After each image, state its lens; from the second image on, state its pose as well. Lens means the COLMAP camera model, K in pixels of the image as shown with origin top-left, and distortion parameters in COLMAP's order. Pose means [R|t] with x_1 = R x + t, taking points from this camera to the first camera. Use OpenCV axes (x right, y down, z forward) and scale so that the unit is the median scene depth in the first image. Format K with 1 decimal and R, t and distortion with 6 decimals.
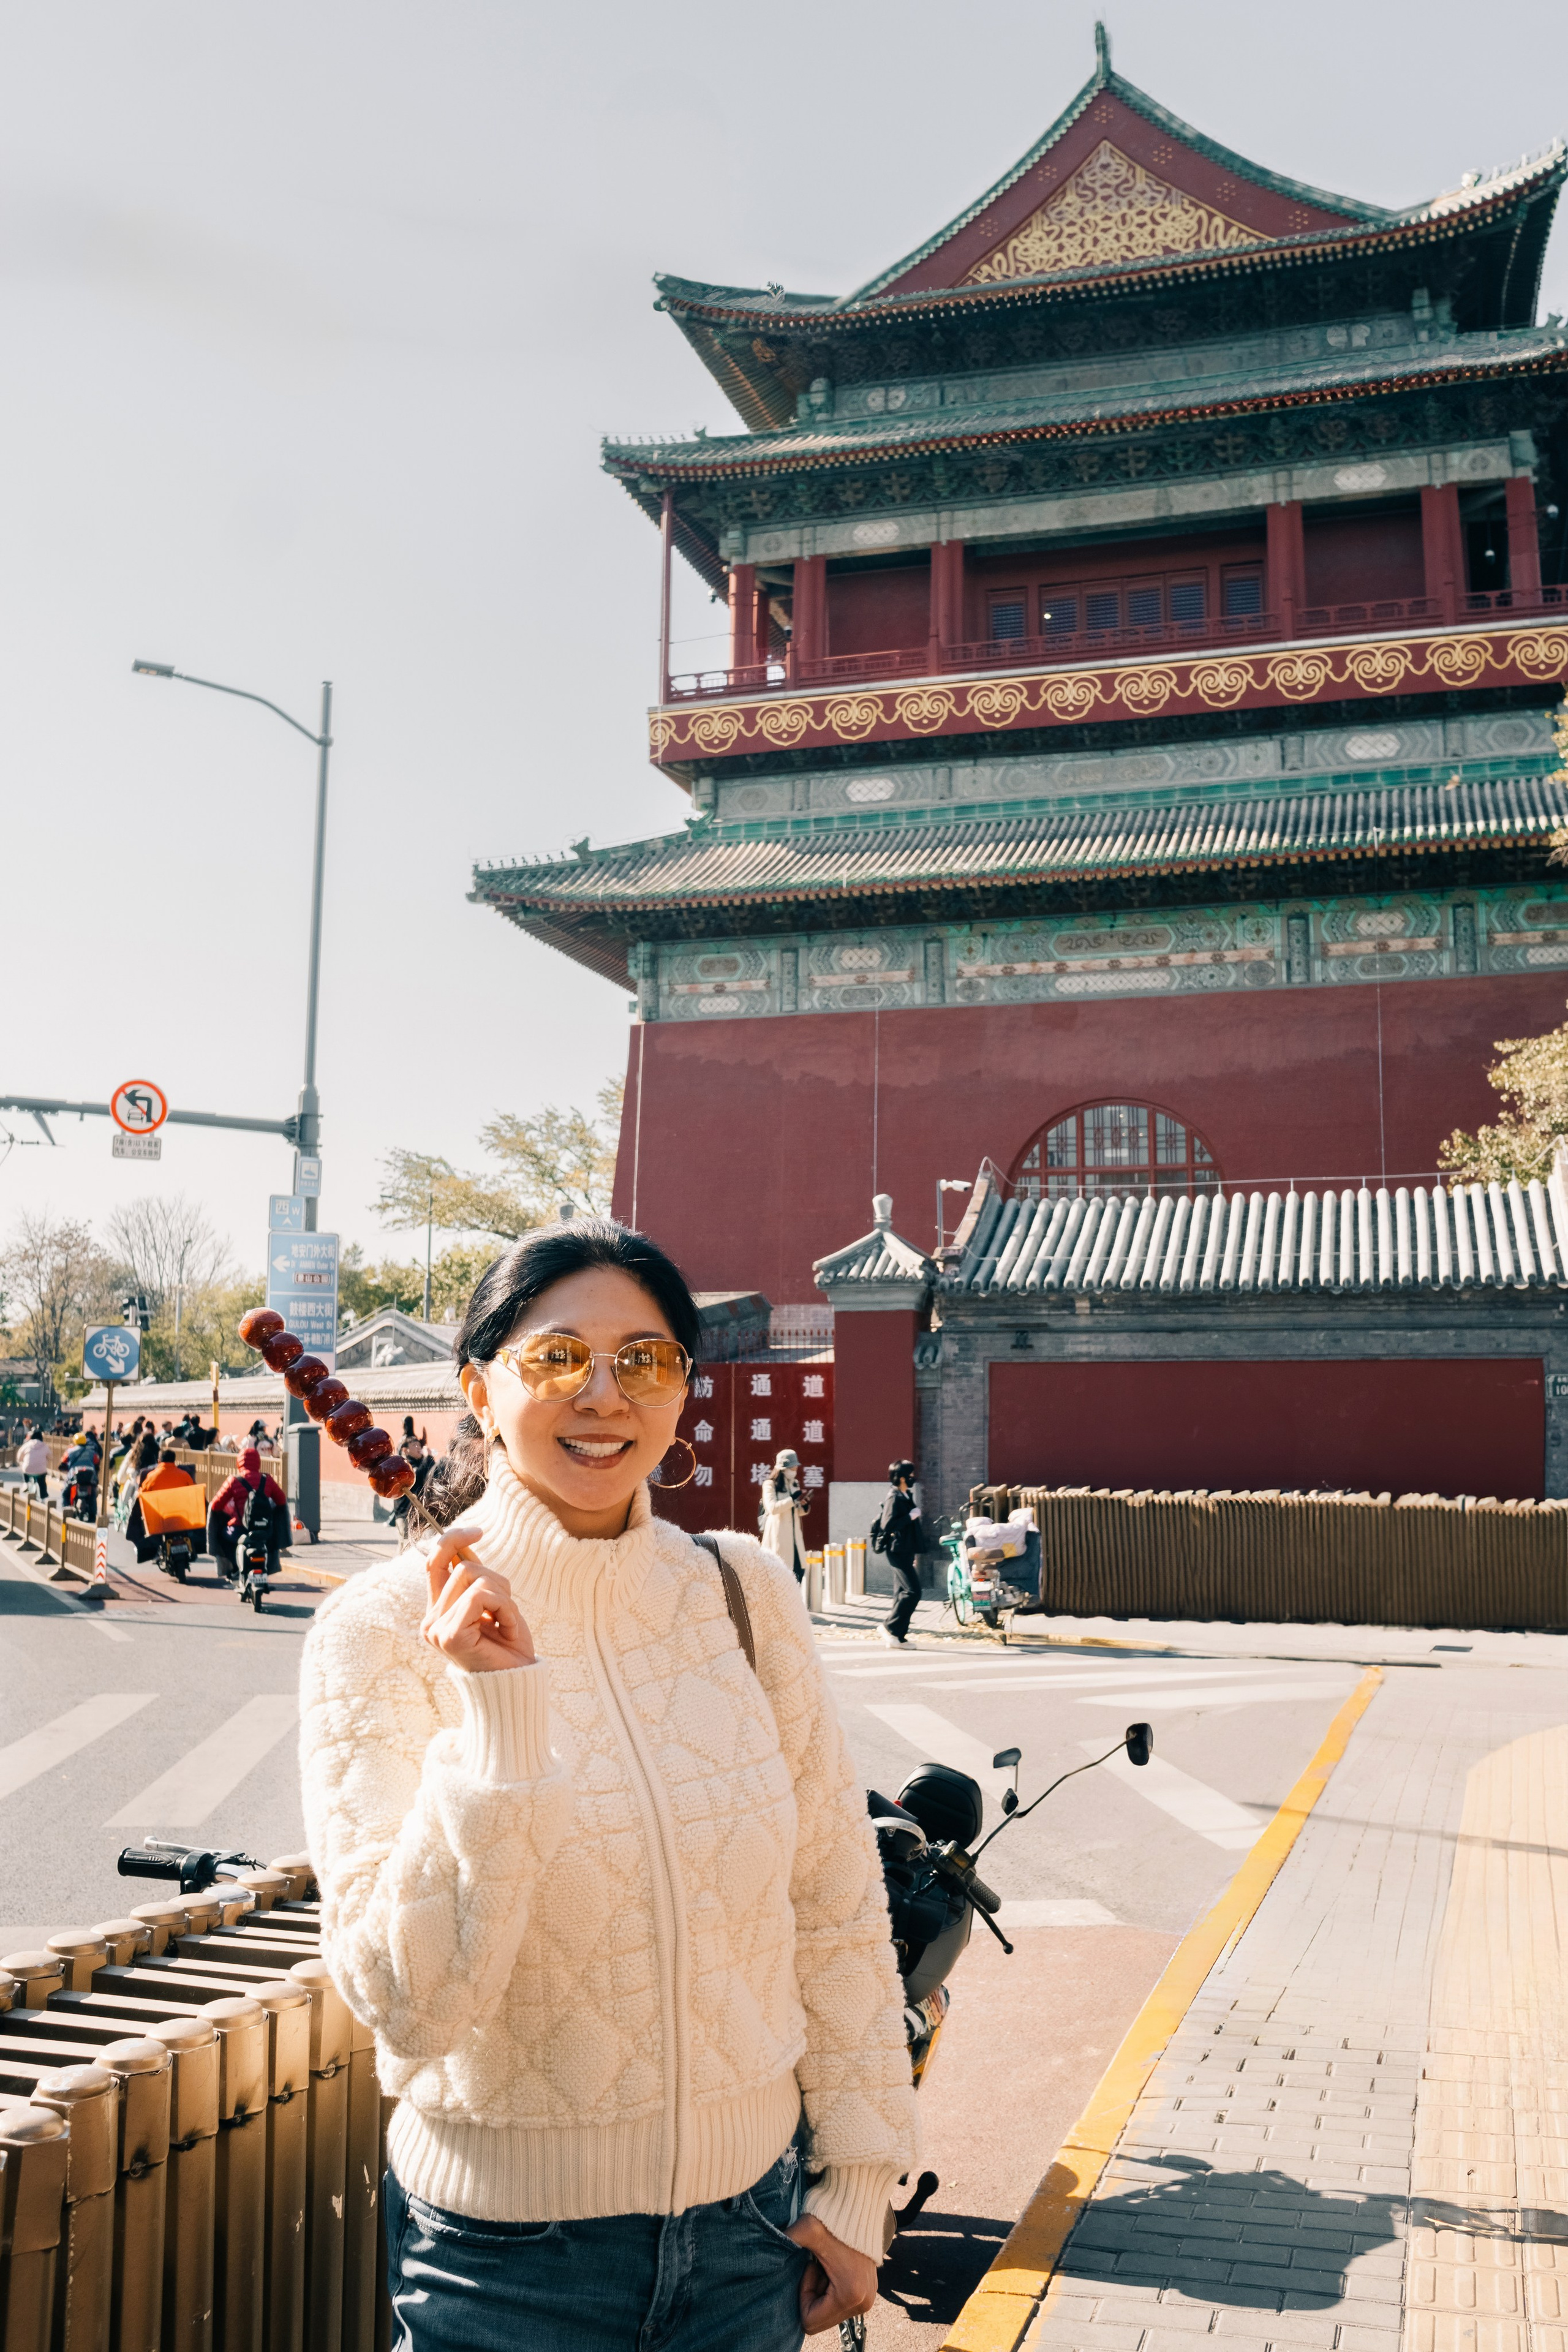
lens RADIAL K [[1984.6, 0, 784.0], [0, 1984.6, 1176.0], [0, 0, 1]] dist [0.017406, 0.003101]
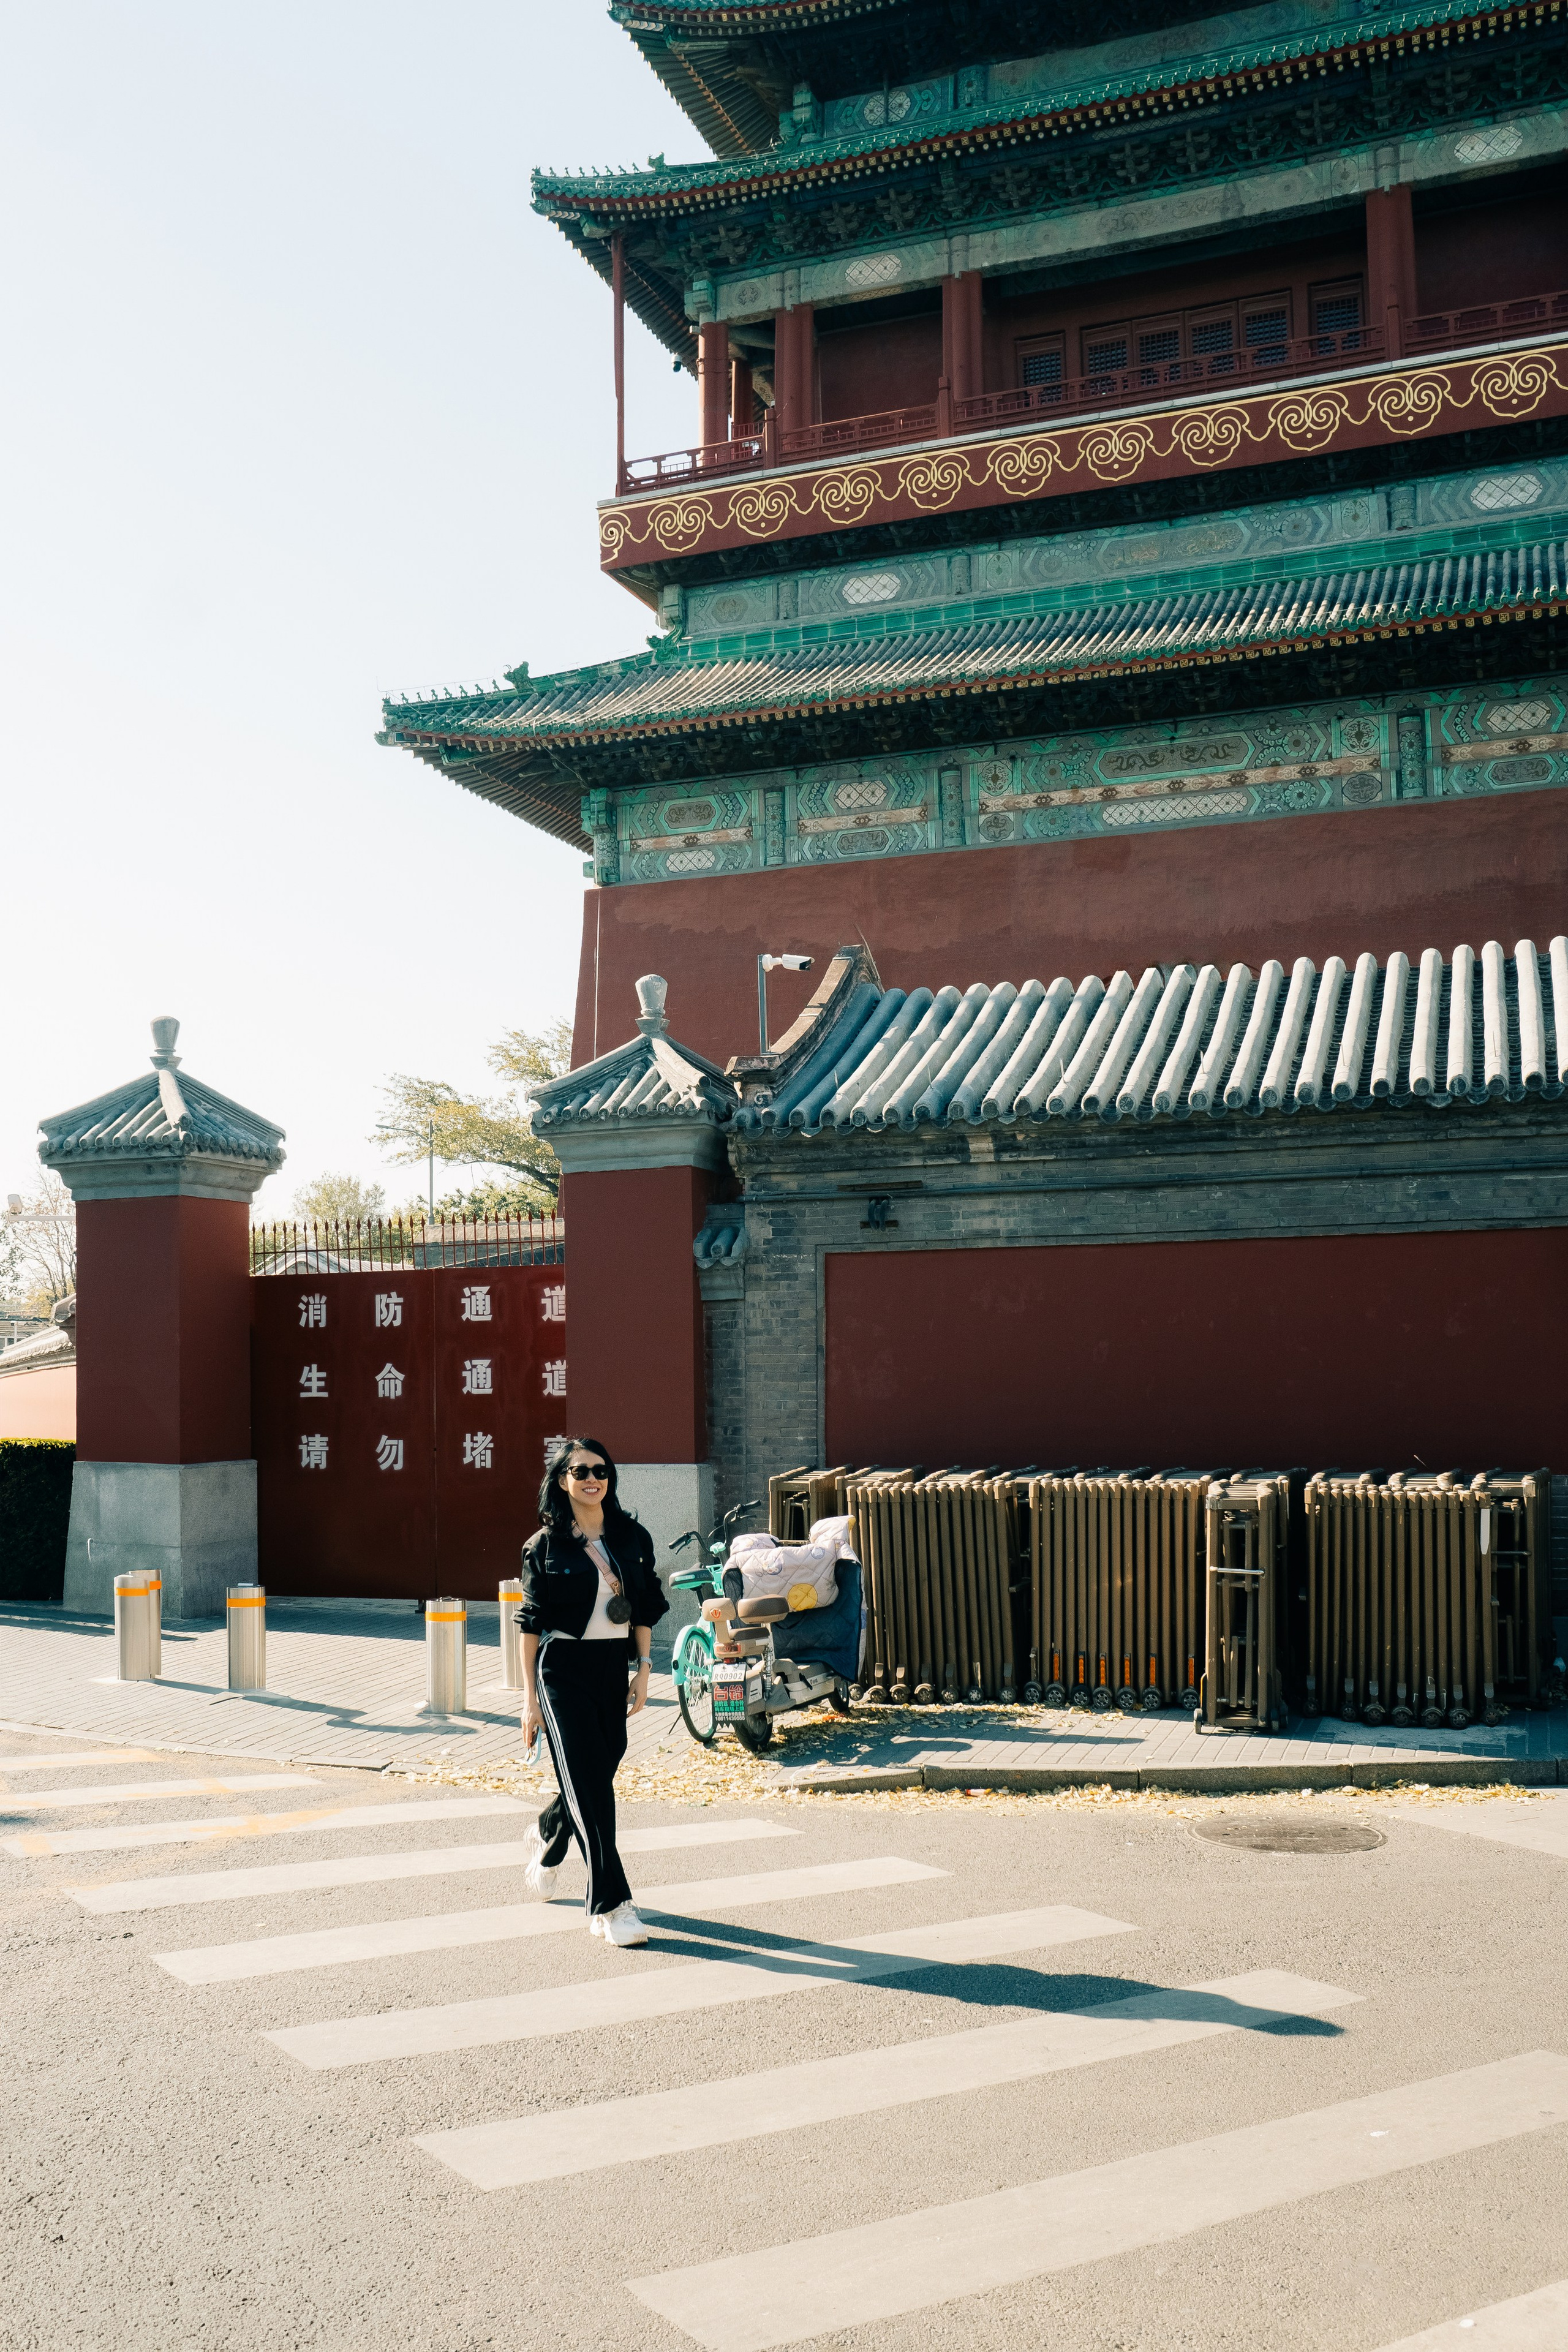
lens RADIAL K [[1934.6, 0, 774.7], [0, 1934.6, 1237.7], [0, 0, 1]] dist [-0.042725, 0.074093]
pose [[0.996628, -0.021929, -0.079074, 0.061904], [0.026122, 0.998286, 0.052378, 0.027829], [0.077790, -0.054267, 0.995492, 0.206848]]
